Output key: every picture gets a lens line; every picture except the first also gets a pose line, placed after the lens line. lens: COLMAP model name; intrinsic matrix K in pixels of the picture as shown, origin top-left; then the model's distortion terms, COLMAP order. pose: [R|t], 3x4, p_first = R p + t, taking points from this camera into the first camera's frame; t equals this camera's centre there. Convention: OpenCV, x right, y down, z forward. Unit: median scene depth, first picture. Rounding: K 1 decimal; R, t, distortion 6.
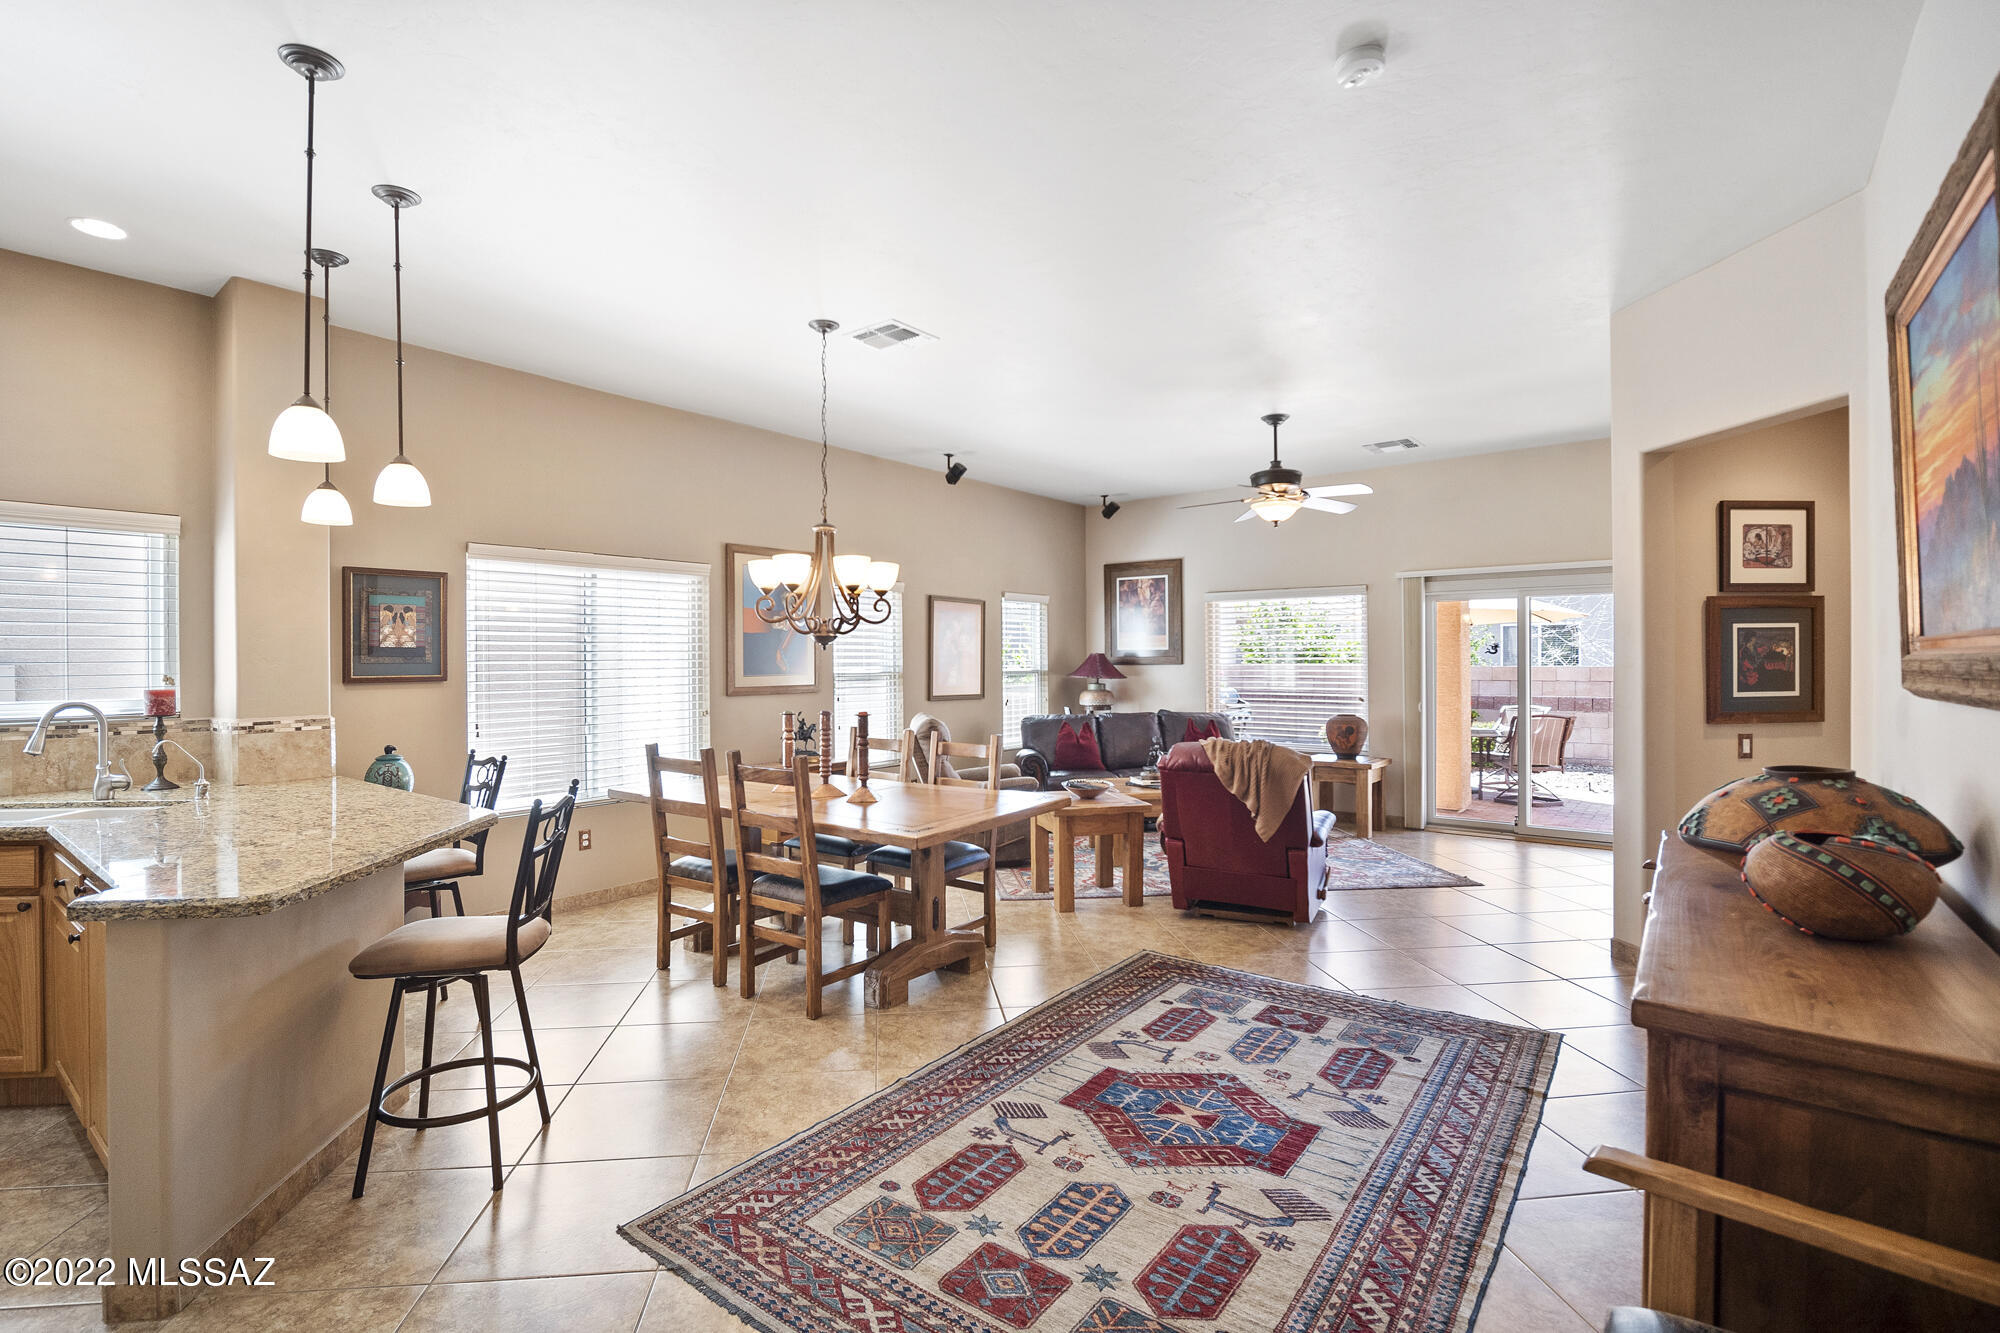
lens RADIAL K [[919.9, 0, 977.9], [0, 919.9, 650.3], [0, 0, 1]] dist [-0.016042, 0.000869]
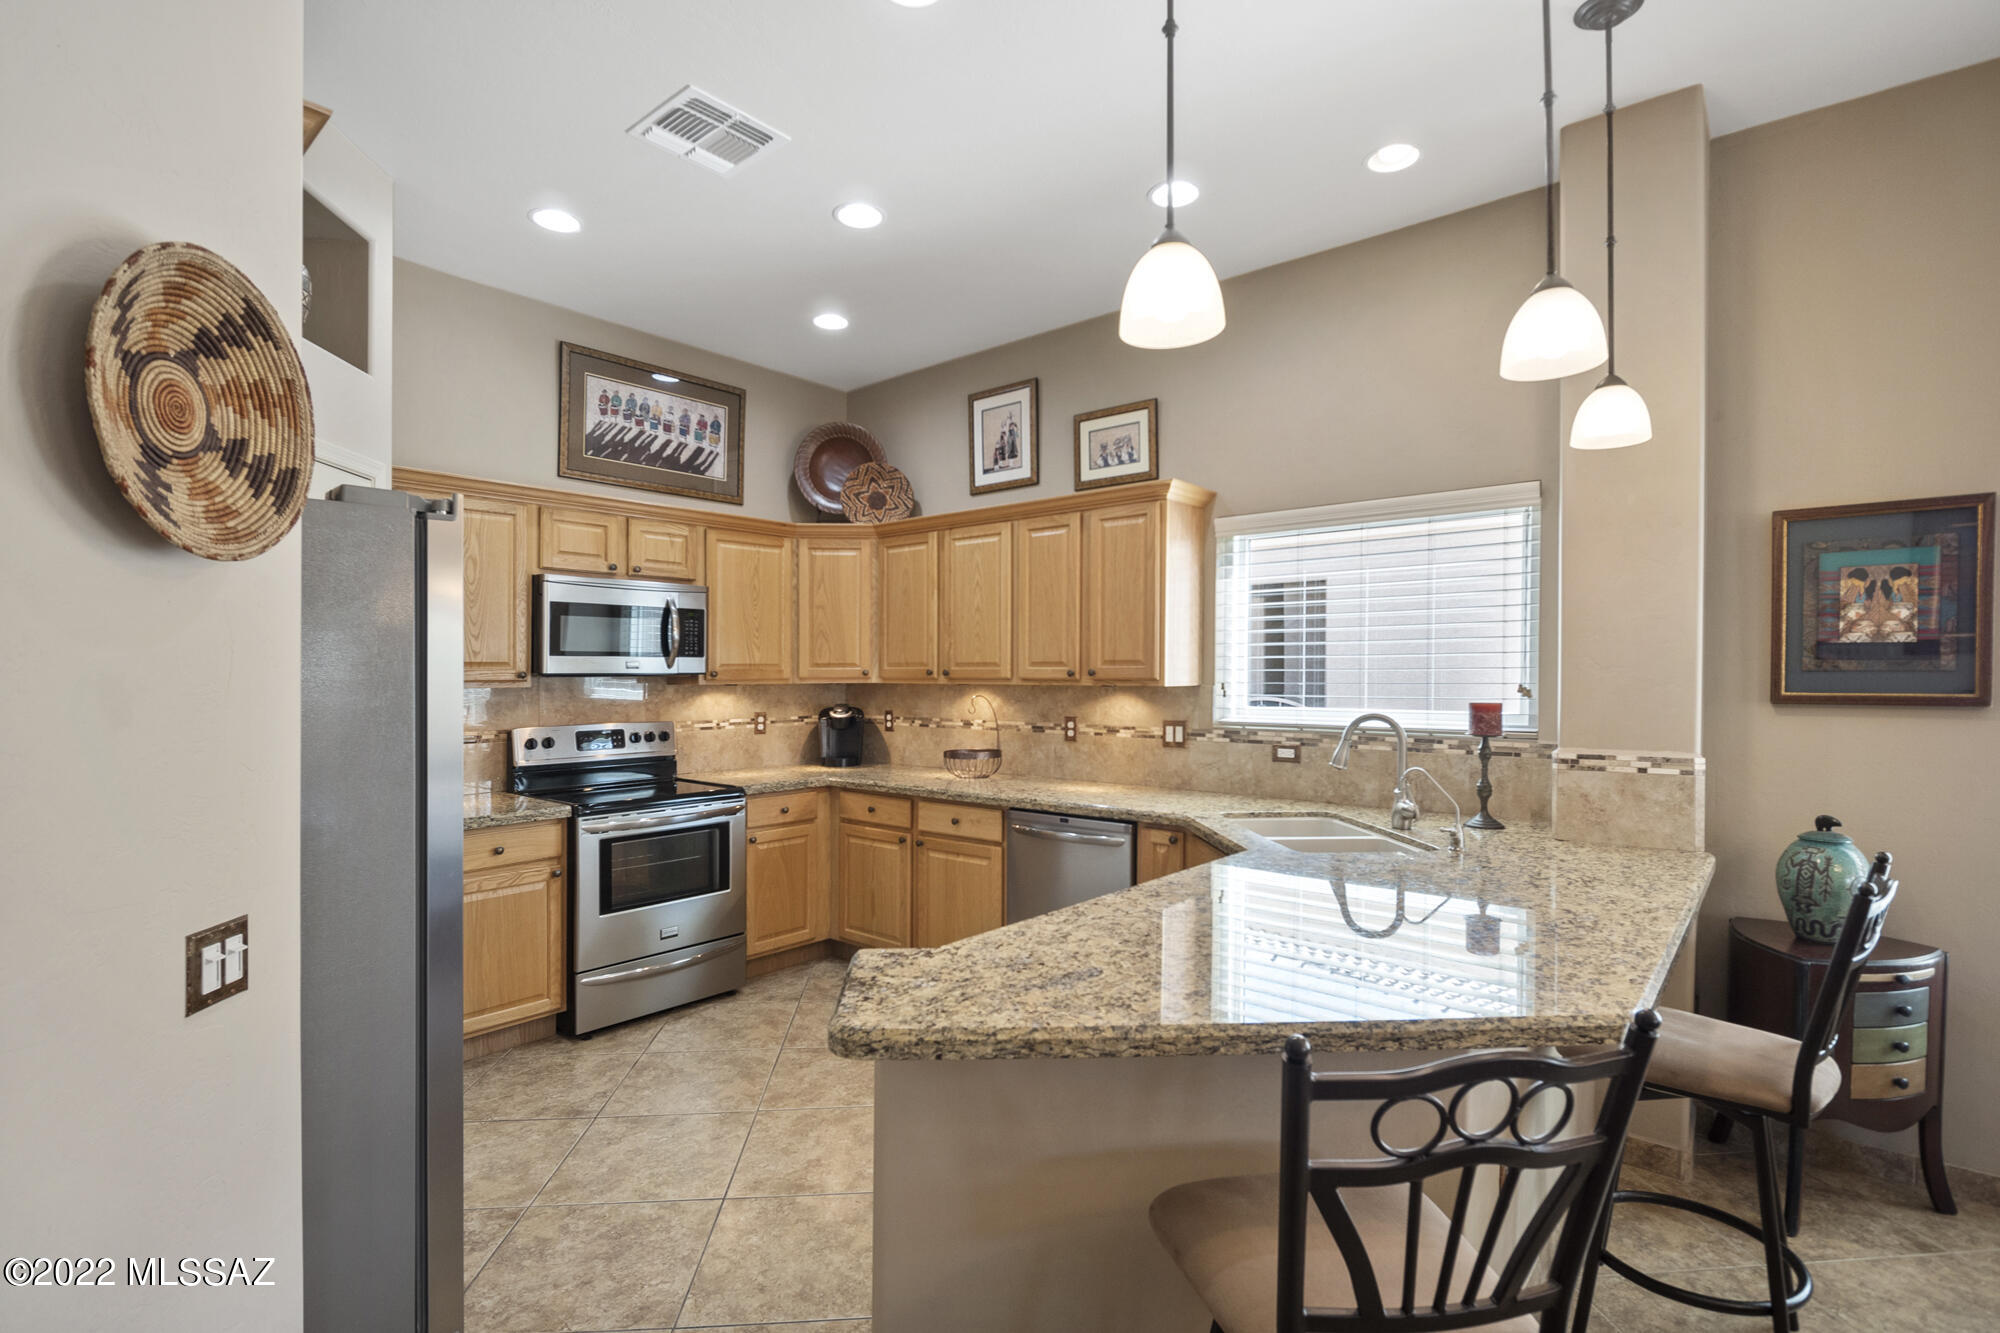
lens RADIAL K [[937.3, 0, 1007.1], [0, 937.3, 685.4], [0, 0, 1]] dist [-0.011139, -0.001834]
pose [[-0.025949, 0.018746, -0.999488, -0.073493], [0.009494, 0.999784, 0.018505, 0.009534], [0.999618, -0.009008, -0.026121, 0.614009]]
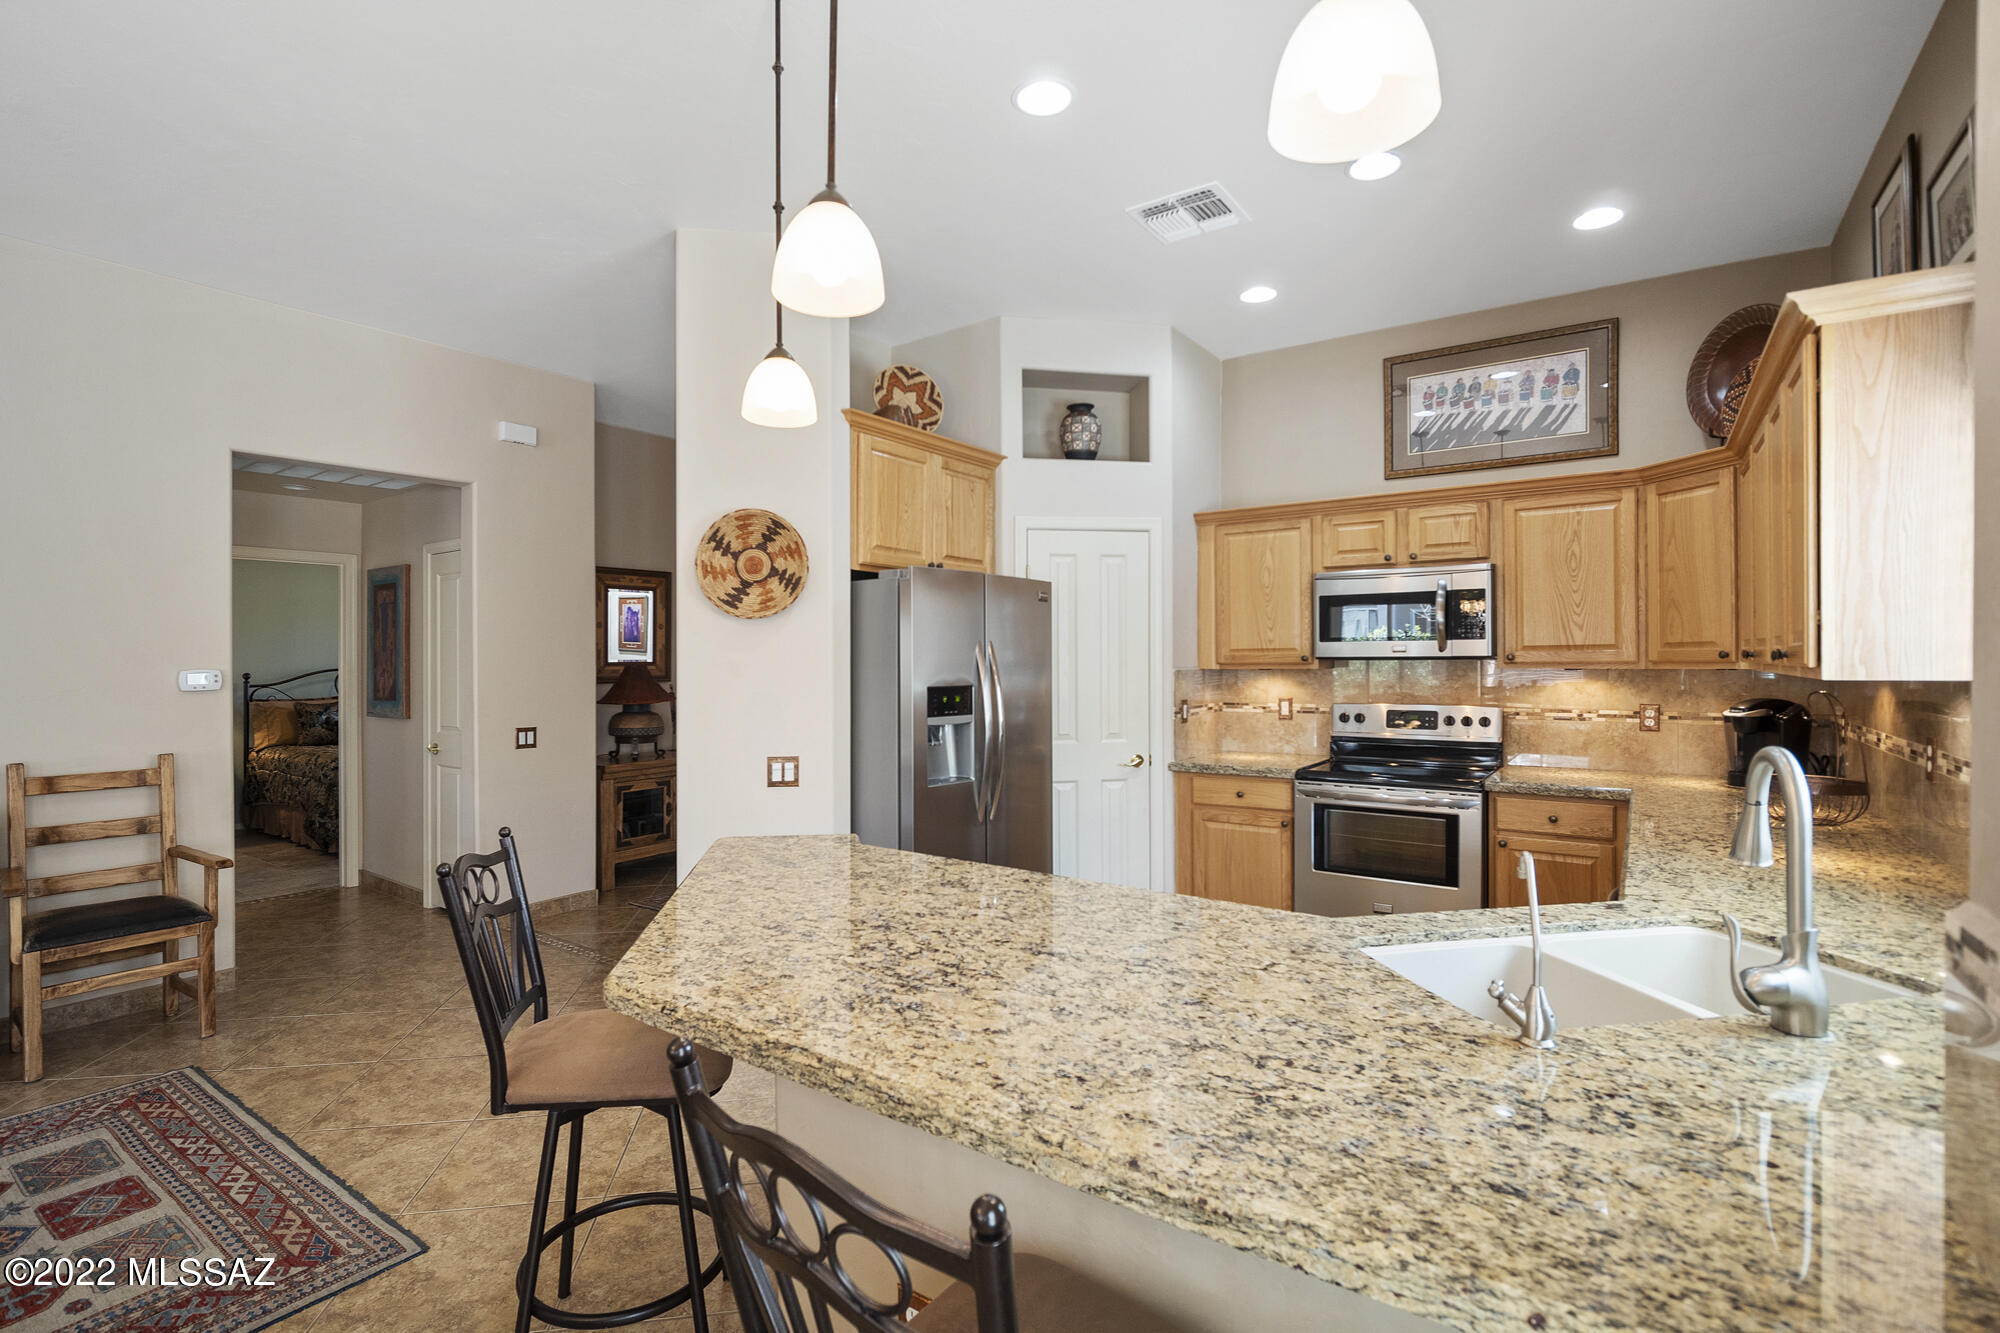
lens RADIAL K [[937.3, 0, 977.3], [0, 937.3, 662.9], [0, 0, 1]] dist [-0.011139, -0.001834]
pose [[-0.998912, 0.010044, -0.045532, -0.585507], [0.010370, 0.999922, -0.006919, 0.020607], [0.045459, -0.007384, -0.998939, 1.267375]]
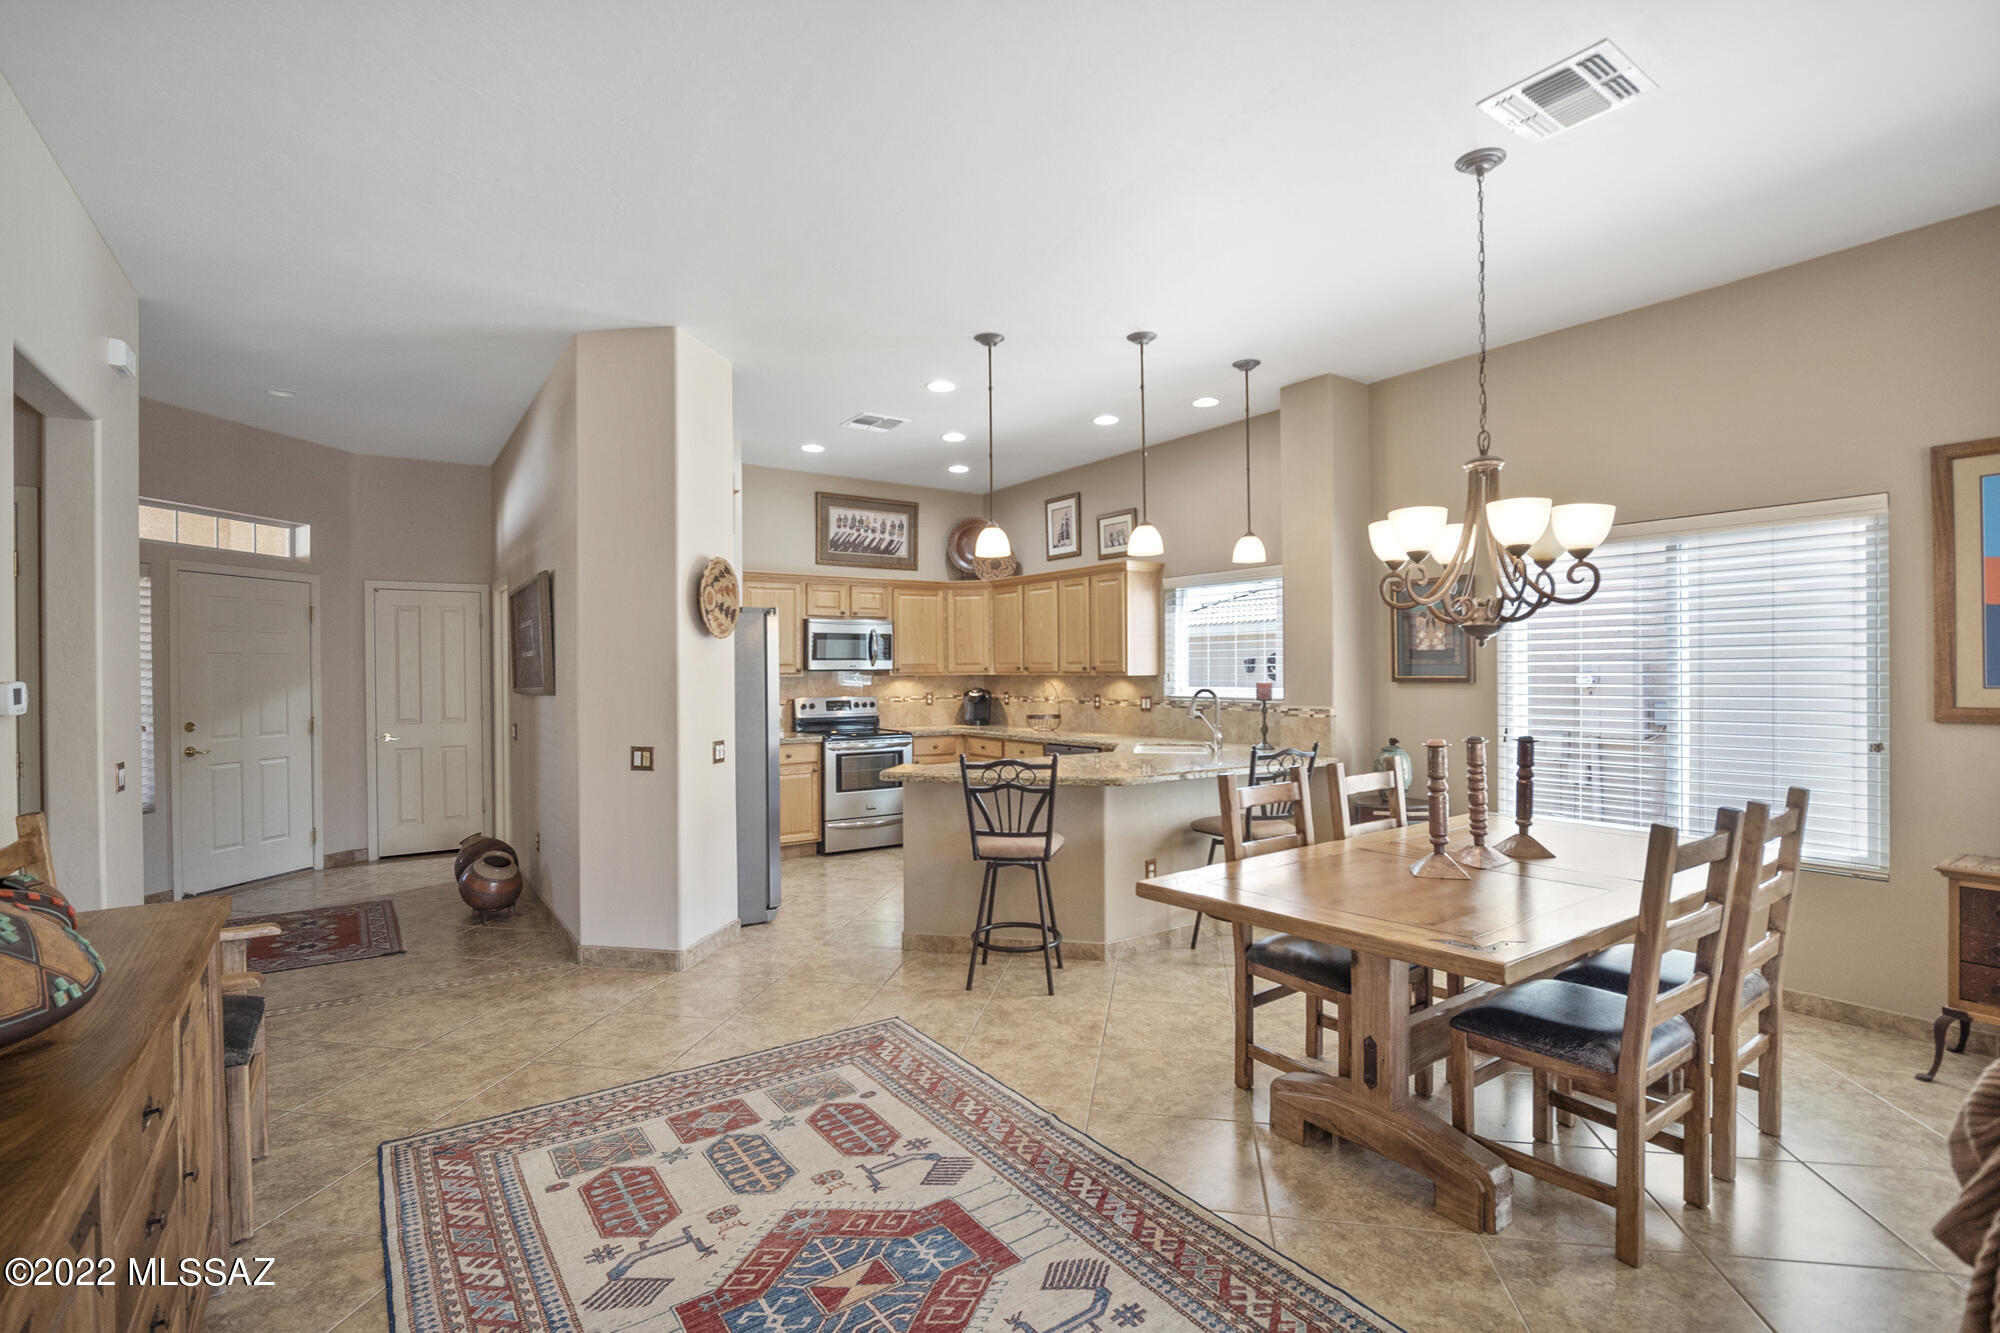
lens RADIAL K [[937.3, 0, 999.7], [0, 937.3, 690.9], [0, 0, 1]] dist [-0.011139, -0.001834]
pose [[-0.293328, 0.029097, -0.955569, 0.706781], [0.016631, 0.999541, 0.025331, 0.010914], [0.955867, -0.008462, -0.293677, 1.053669]]
